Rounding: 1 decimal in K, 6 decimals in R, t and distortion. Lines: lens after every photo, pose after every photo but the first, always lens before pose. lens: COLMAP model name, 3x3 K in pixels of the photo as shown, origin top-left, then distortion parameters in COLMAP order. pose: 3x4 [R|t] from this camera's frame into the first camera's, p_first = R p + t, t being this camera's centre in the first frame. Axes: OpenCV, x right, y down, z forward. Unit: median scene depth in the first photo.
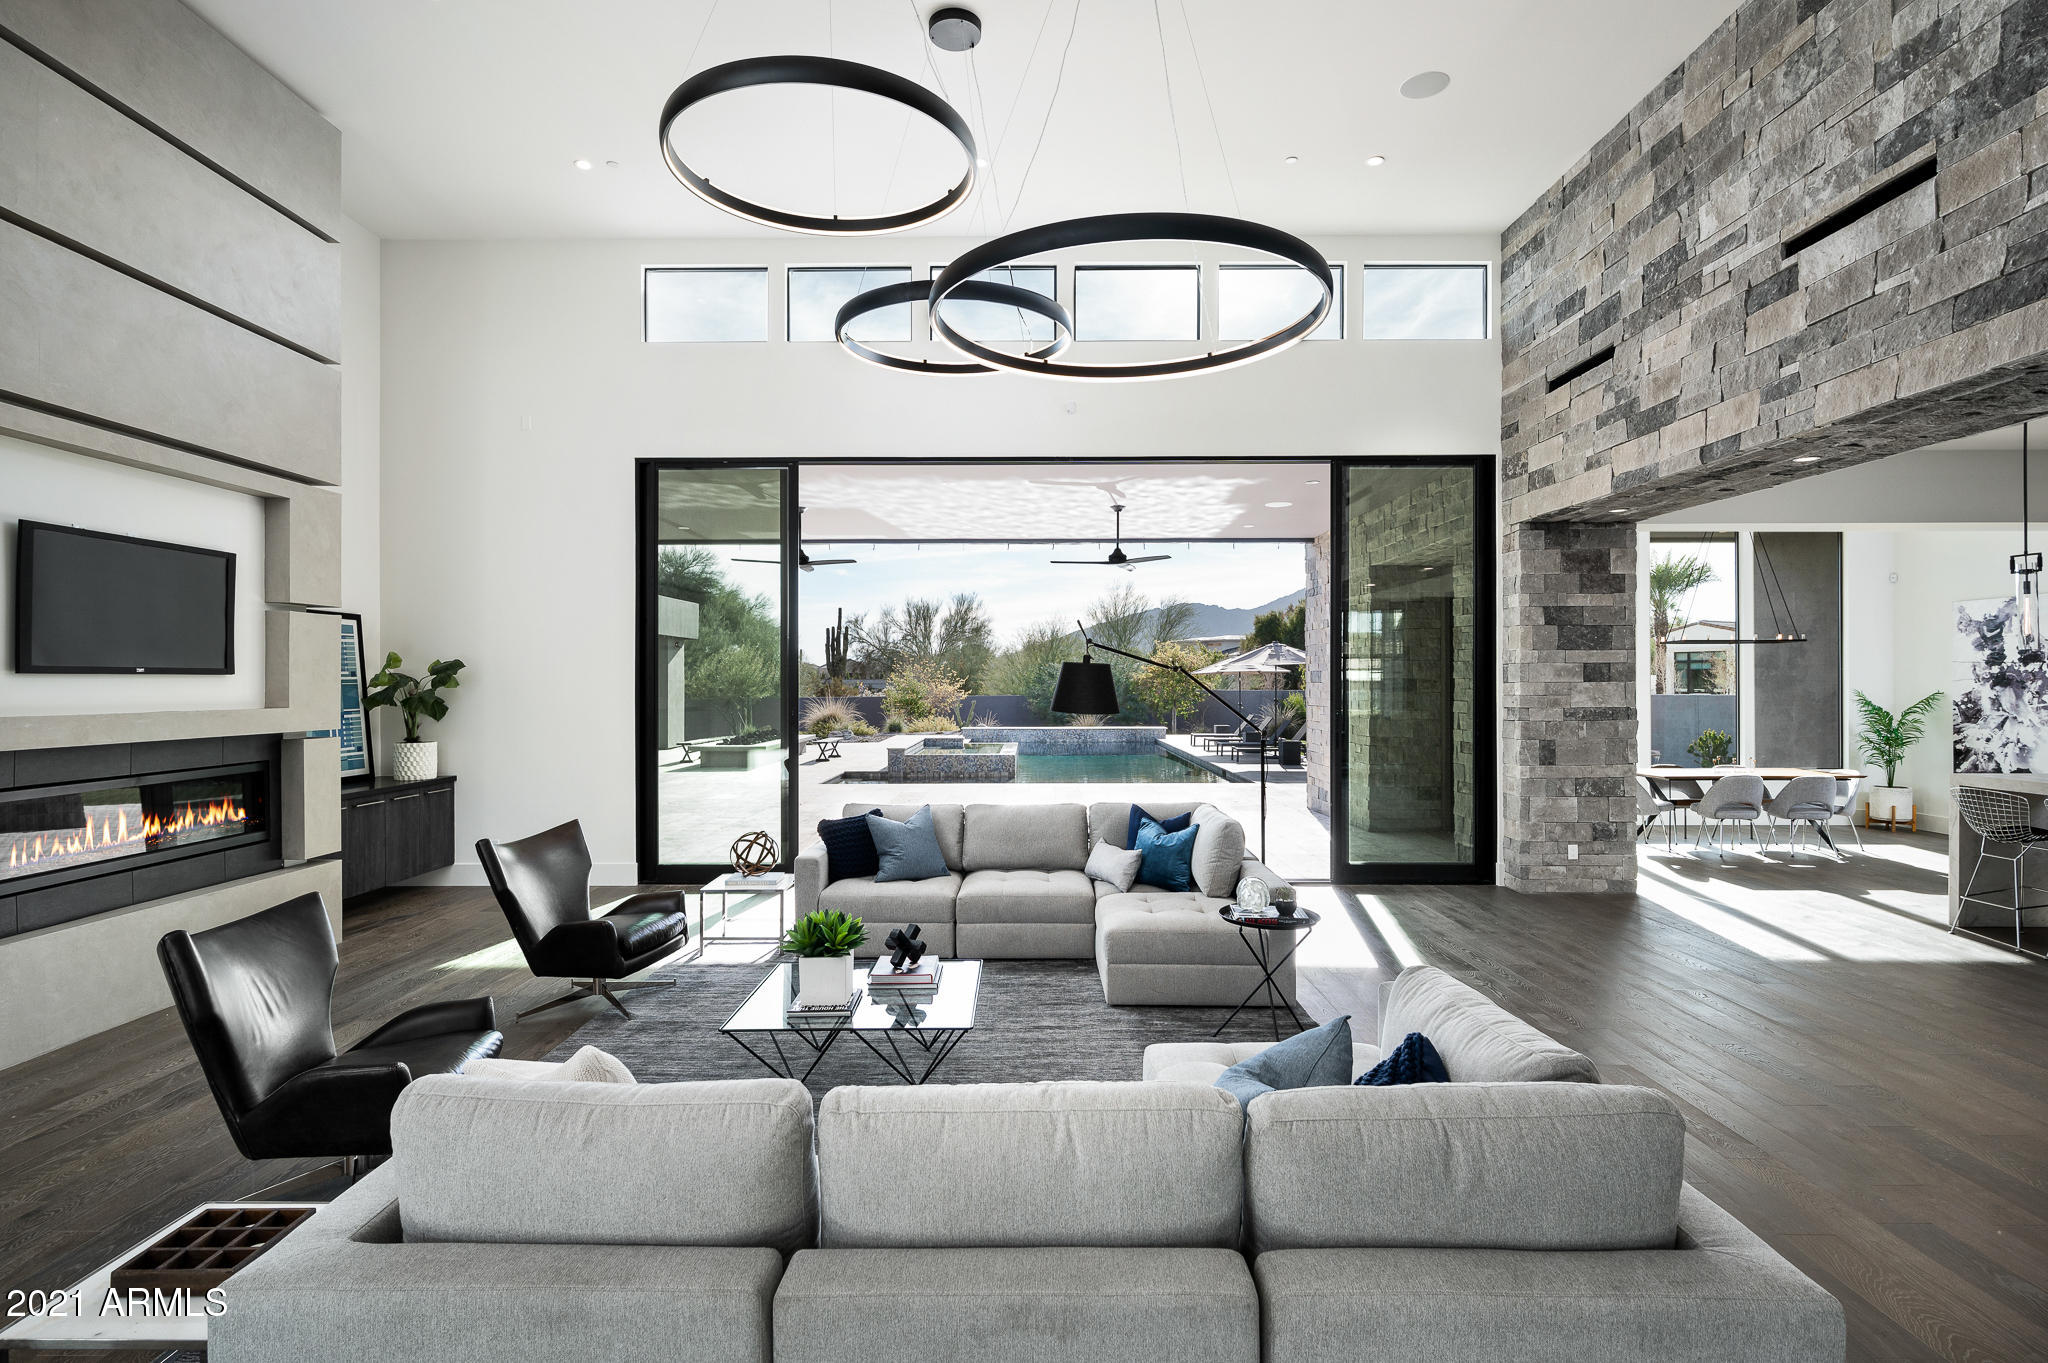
lens RADIAL K [[1001.0, 0, 1016.2], [0, 1001.0, 686.0], [0, 0, 1]] dist [-0.004048, 0.002392]
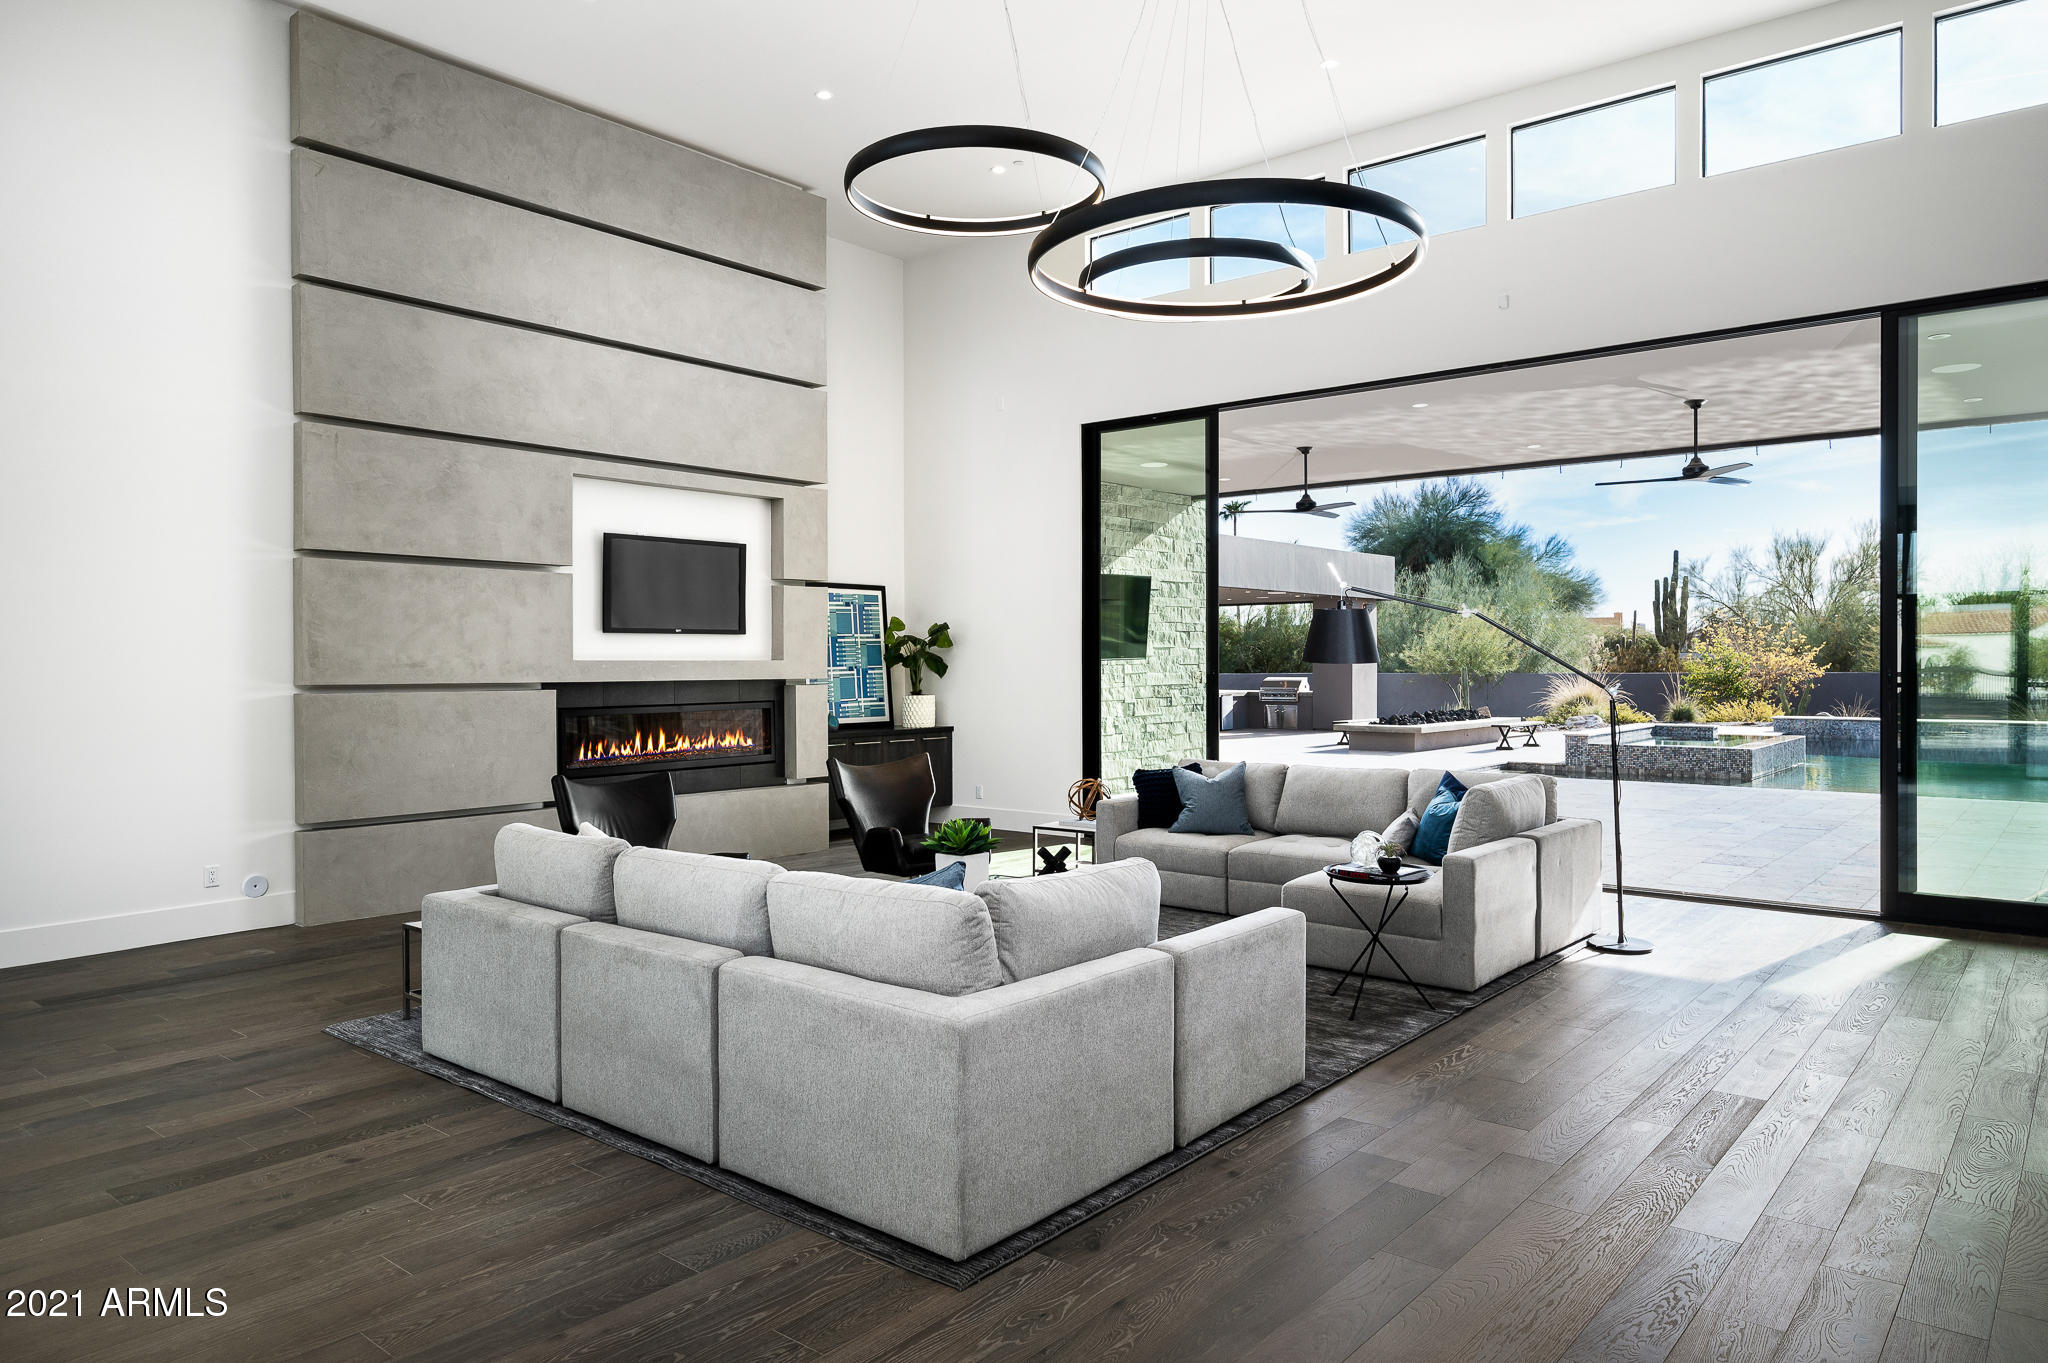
lens RADIAL K [[1299.9, 0, 1026.1], [0, 1299.9, 666.5], [0, 0, 1]] dist [0.005483, -0.003334]
pose [[0.777802, 0.001886, -0.628507, 0.441932], [-0.000330, 0.999997, 0.002592, 0.019731], [0.628509, -0.001808, 0.777800, -0.085656]]
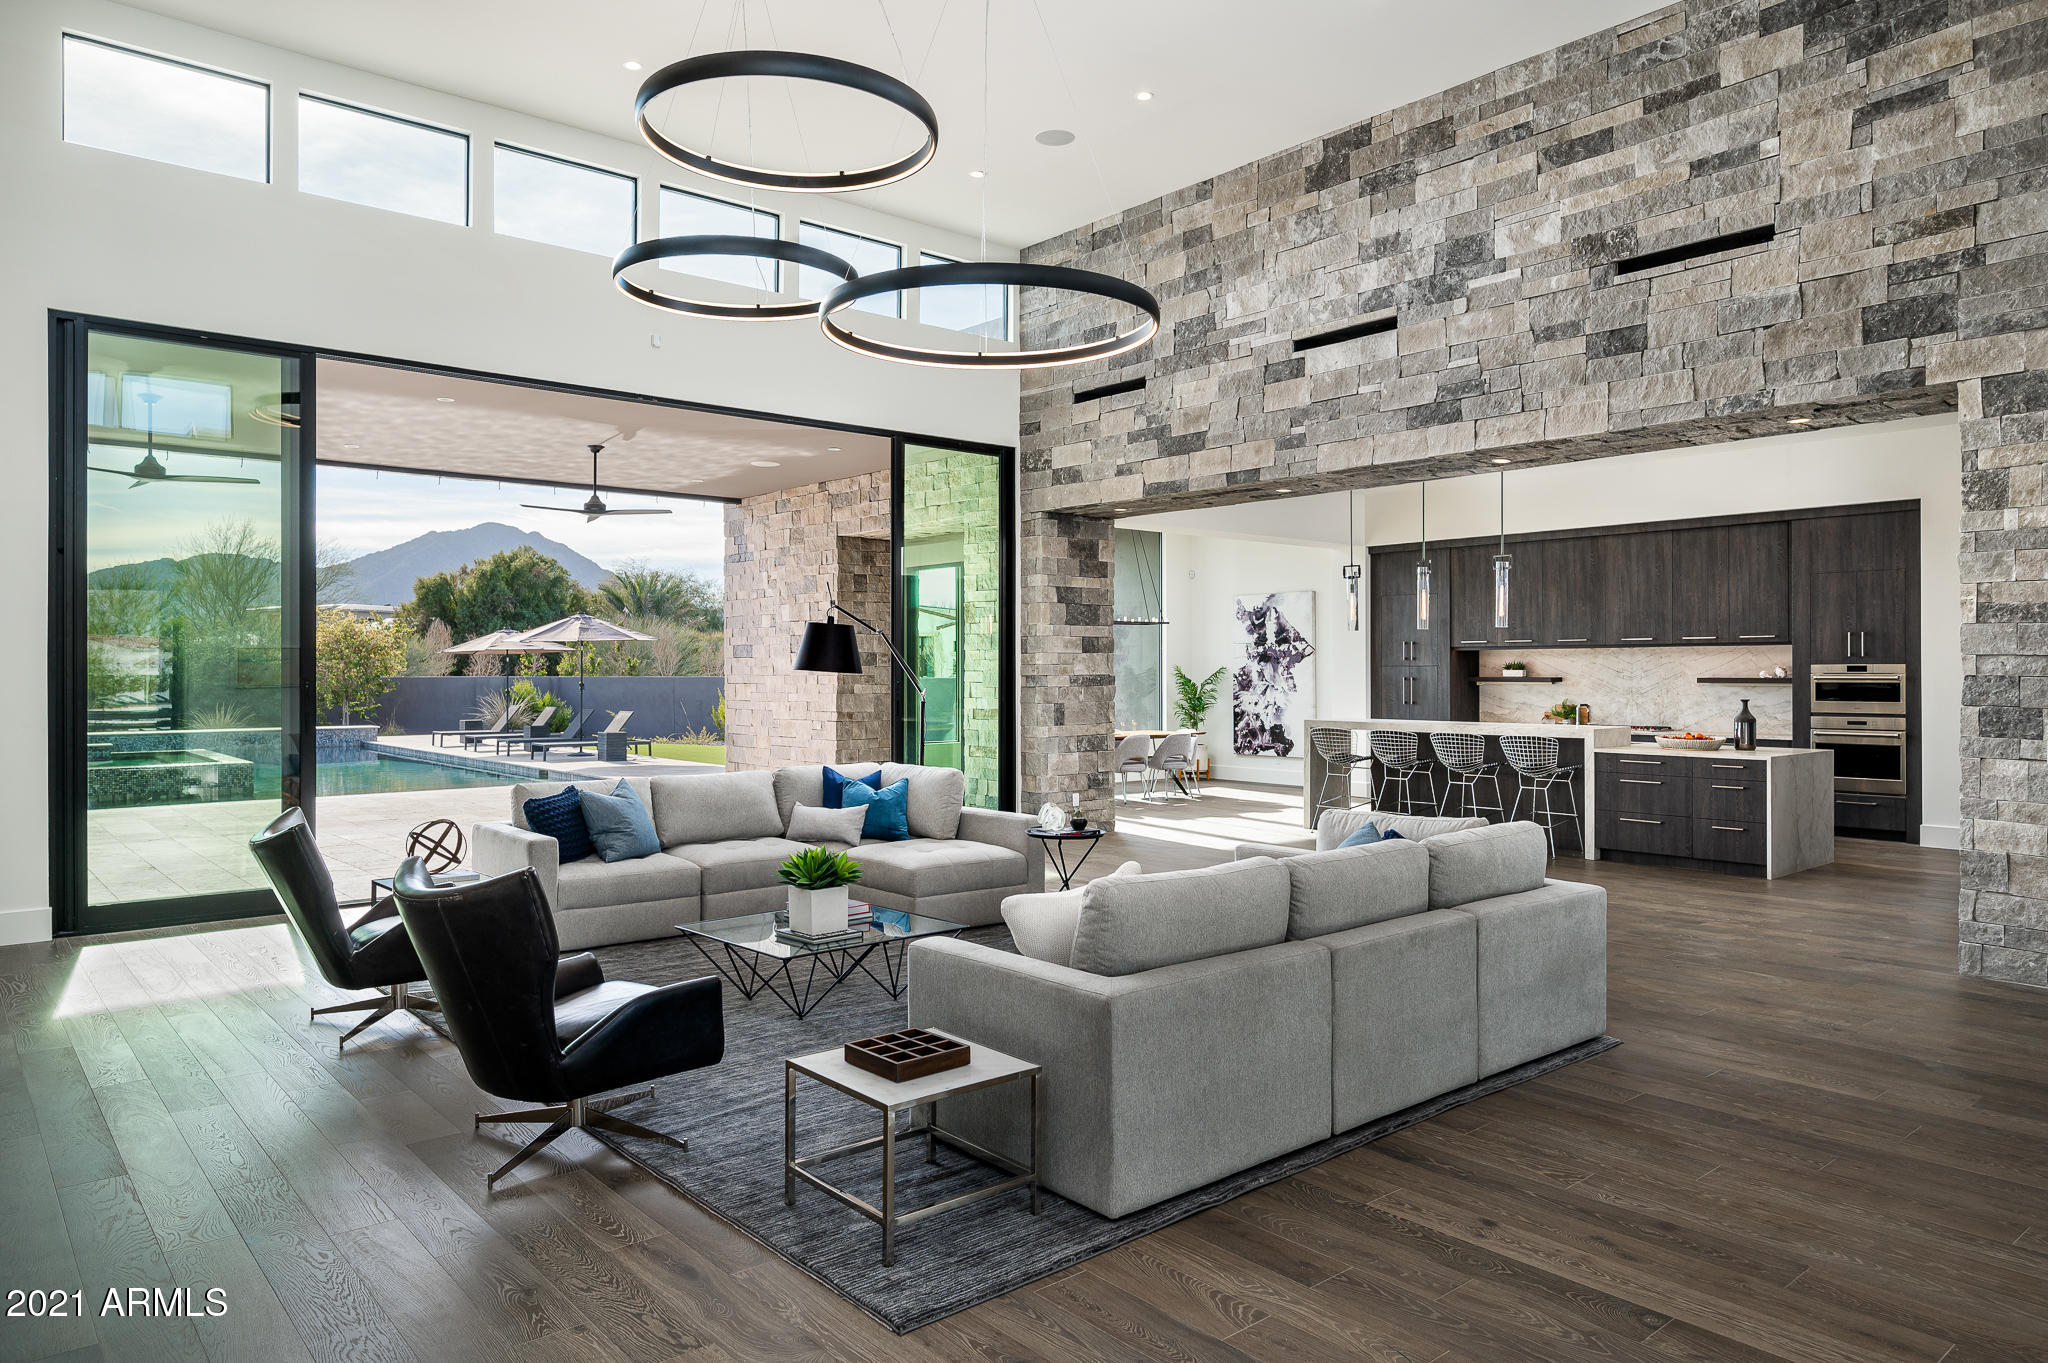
lens RADIAL K [[1299.9, 0, 1005.4], [0, 1299.9, 675.0], [0, 0, 1]] dist [0.005483, -0.003334]
pose [[0.760394, -0.001334, 0.649460, -0.483875], [0.002141, 0.999998, -0.000453, 0.022185], [-0.649458, 0.001734, 0.760395, -0.092369]]
